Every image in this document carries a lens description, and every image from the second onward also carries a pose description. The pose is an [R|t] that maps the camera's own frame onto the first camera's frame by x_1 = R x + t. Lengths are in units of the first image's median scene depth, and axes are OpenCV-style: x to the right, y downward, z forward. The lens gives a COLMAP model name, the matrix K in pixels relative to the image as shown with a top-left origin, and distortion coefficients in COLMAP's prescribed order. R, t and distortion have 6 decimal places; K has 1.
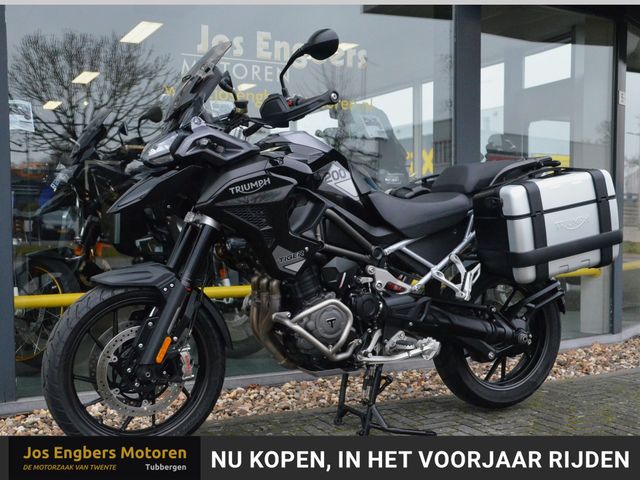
lens RADIAL K [[807.9, 0, 333.3], [0, 807.9, 242.8], [0, 0, 1]] dist [-0.011309, 0.009299]
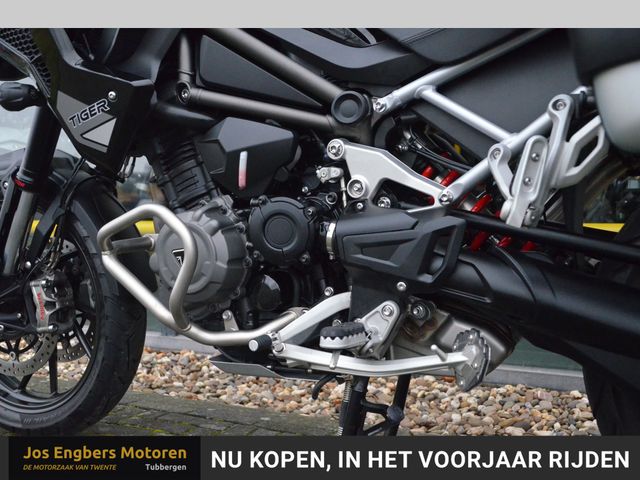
lens RADIAL K [[681.8, 0, 321.8], [0, 681.8, 253.1], [0, 0, 1]] dist [-0.089649, 0.330990]
pose [[0.594838, 0.056554, -0.801854, 0.339720], [-0.021828, 0.998291, 0.054216, 0.070536], [0.803549, -0.014747, 0.595056, 0.806660]]
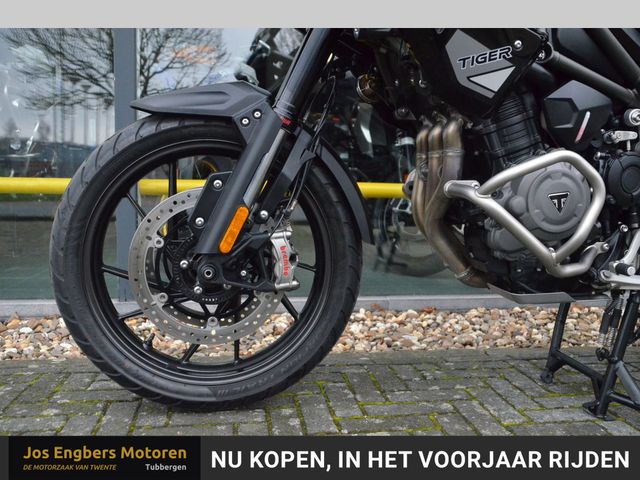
lens RADIAL K [[591.9, 0, 336.2], [0, 591.9, 252.6], [0, 0, 1]] dist [-0.127221, 0.161338]
pose [[0.952244, 0.061206, -0.299142, -0.023334], [-0.035539, 0.995262, 0.090504, 0.098911], [0.303264, -0.075550, 0.949907, 0.582151]]
